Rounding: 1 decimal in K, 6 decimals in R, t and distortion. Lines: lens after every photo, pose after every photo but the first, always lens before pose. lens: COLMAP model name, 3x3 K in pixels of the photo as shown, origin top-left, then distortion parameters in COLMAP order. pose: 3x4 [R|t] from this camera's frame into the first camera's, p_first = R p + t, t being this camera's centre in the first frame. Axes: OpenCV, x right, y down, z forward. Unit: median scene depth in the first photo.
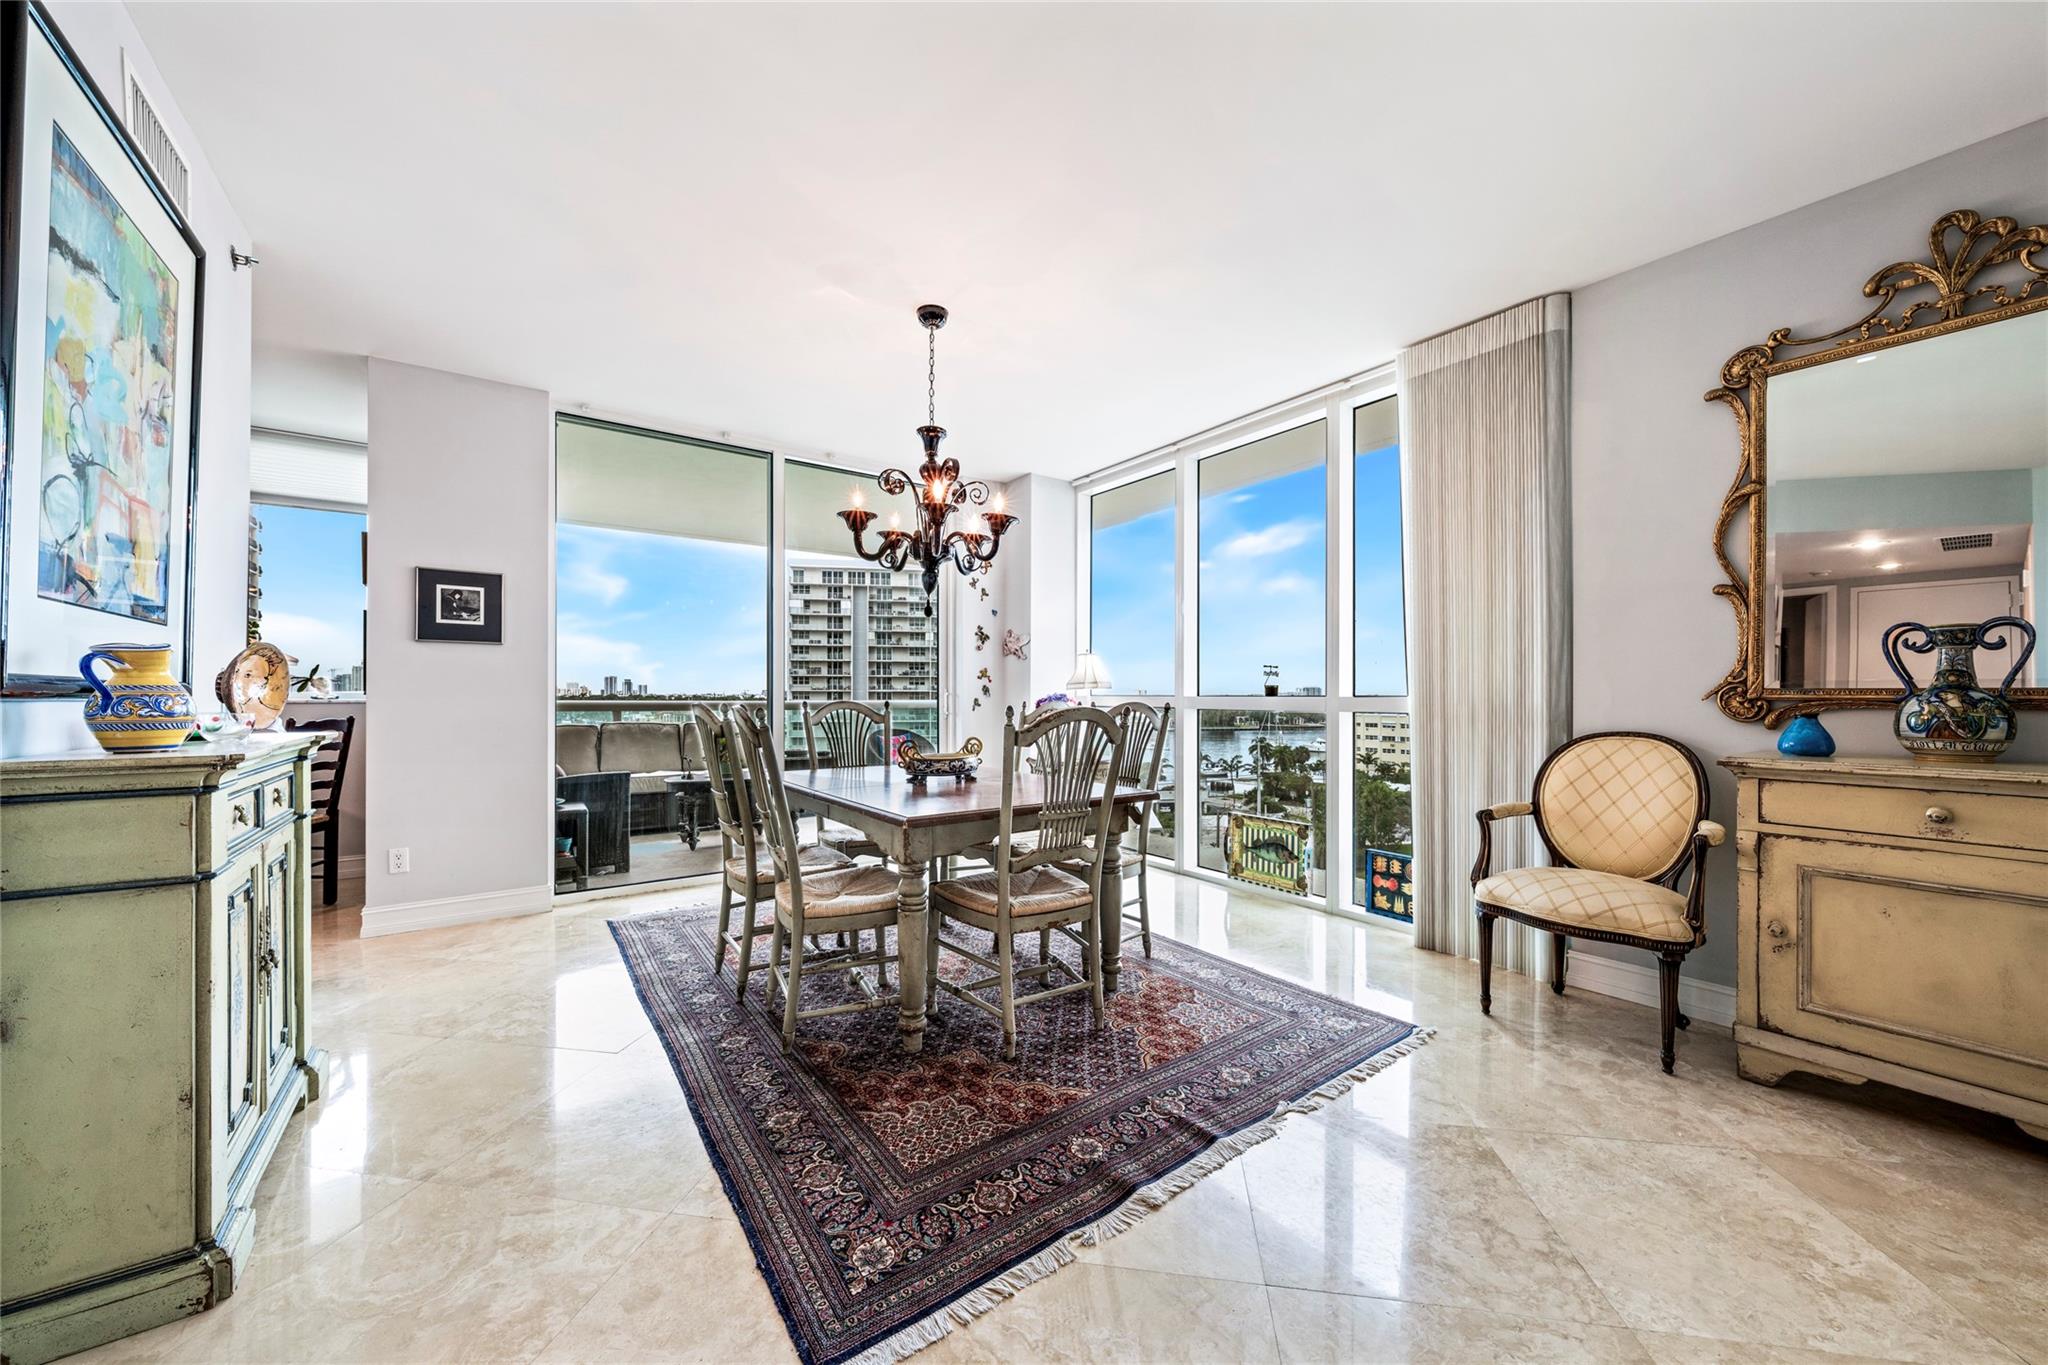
lens RADIAL K [[731.7, 0, 1030.9], [0, 731.7, 697.7], [0, 0, 1]] dist [-0.008371, -0.000031]
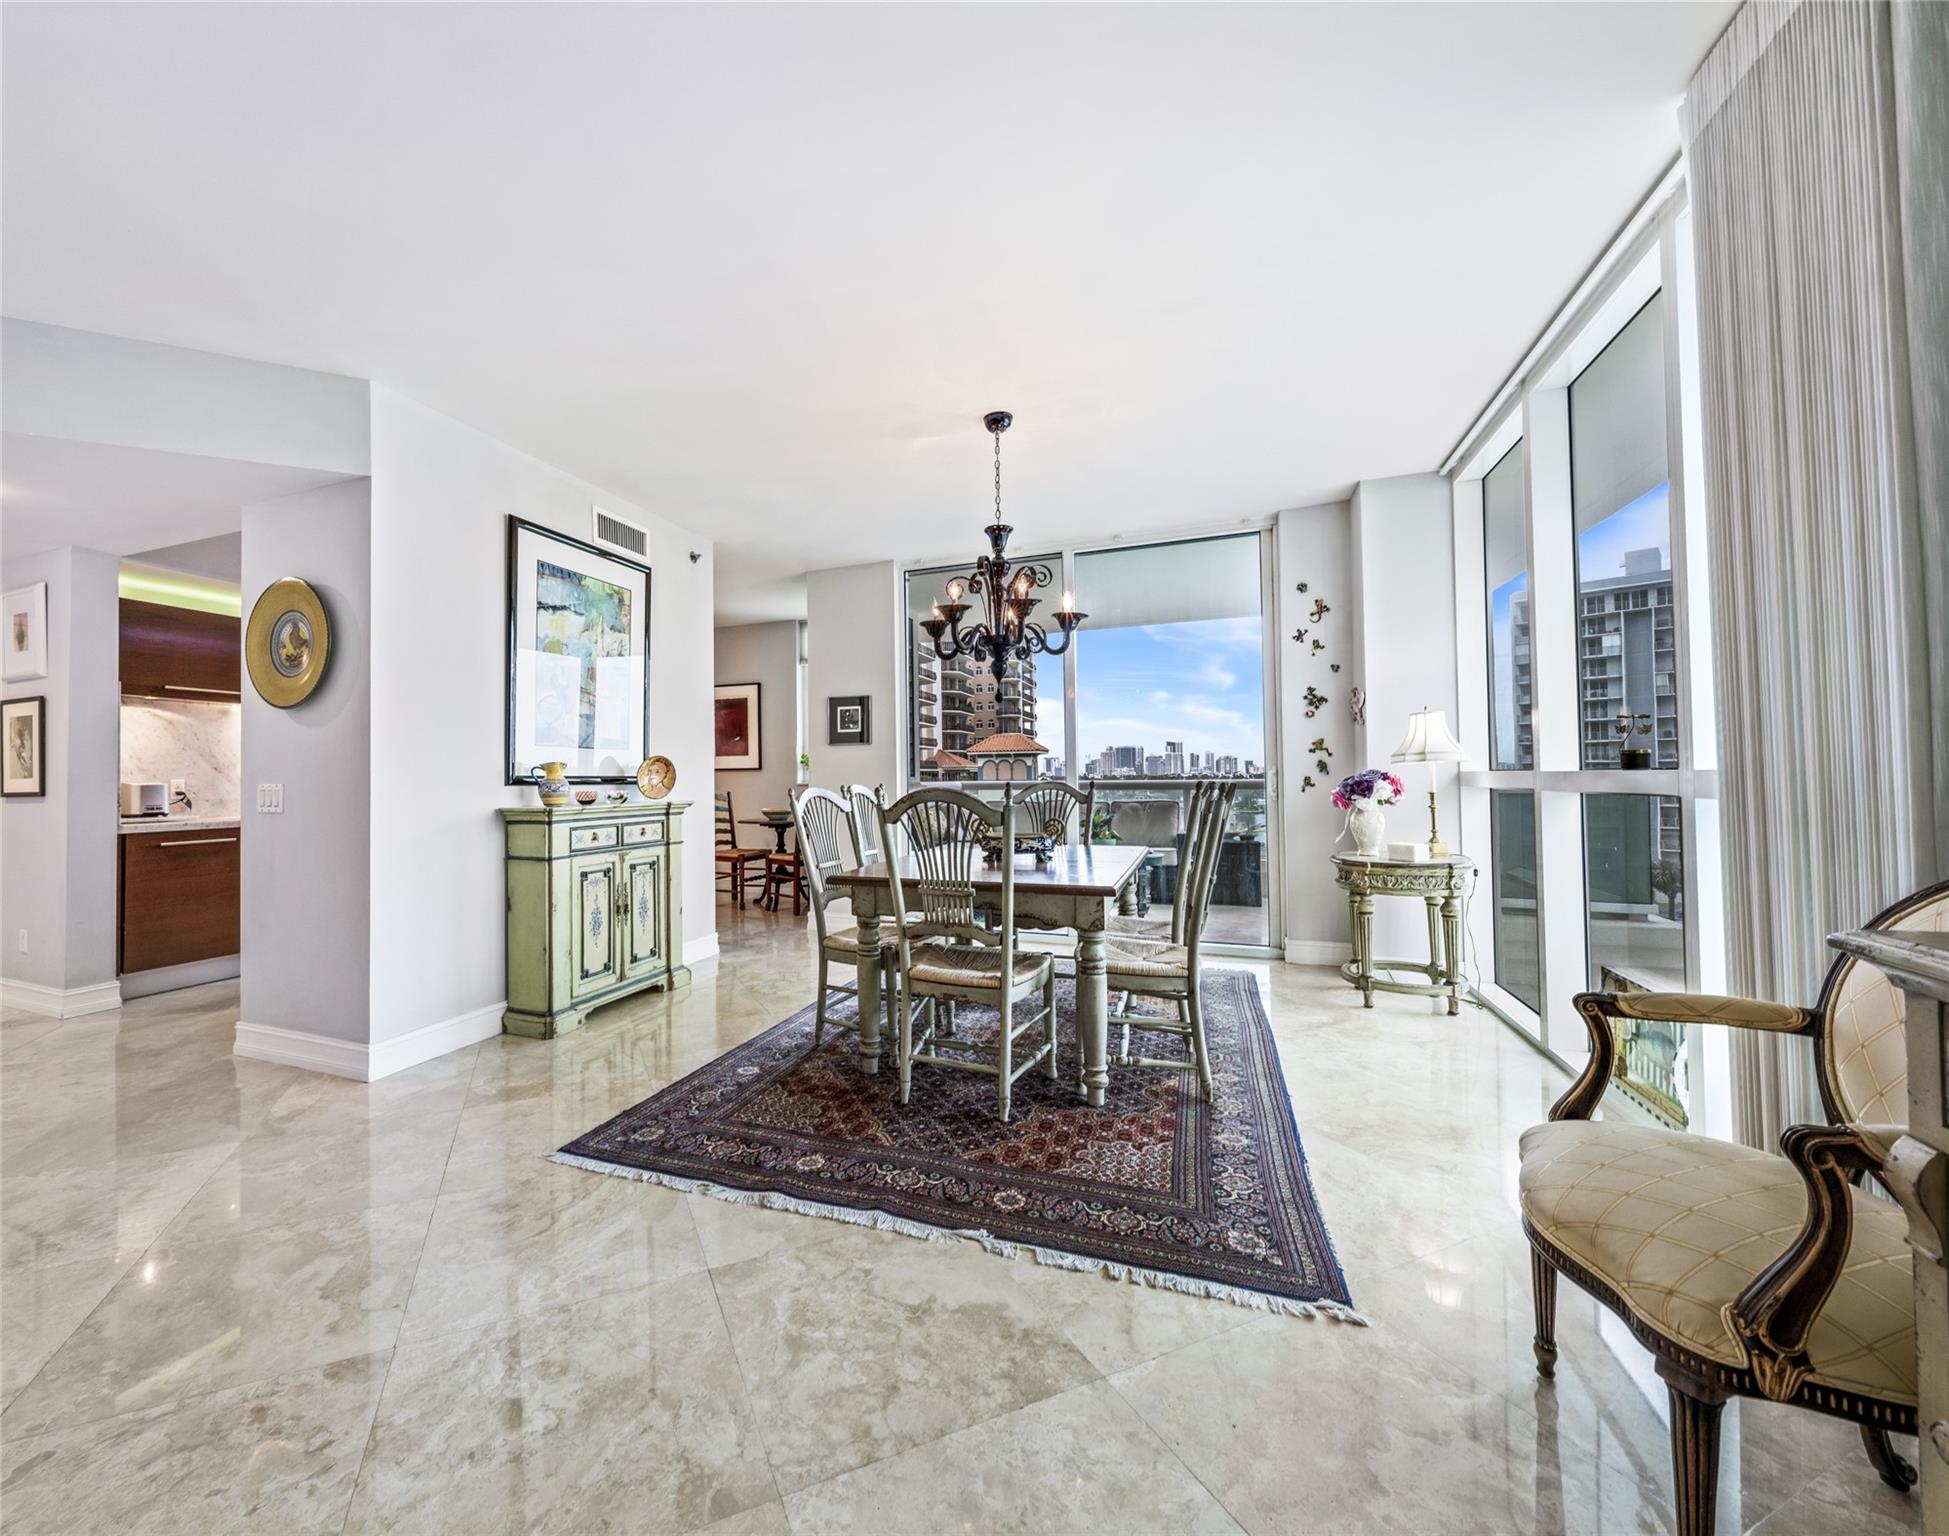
lens RADIAL K [[781.7, 0, 891.6], [0, 781.7, 764.7], [0, 0, 1]] dist [-0.007392, -0.000095]
pose [[0.531349, -0.023802, -0.846818, 0.749630], [0.012224, 0.999717, -0.020430, 0.000033], [0.847065, 0.000504, 0.531490, 0.267393]]
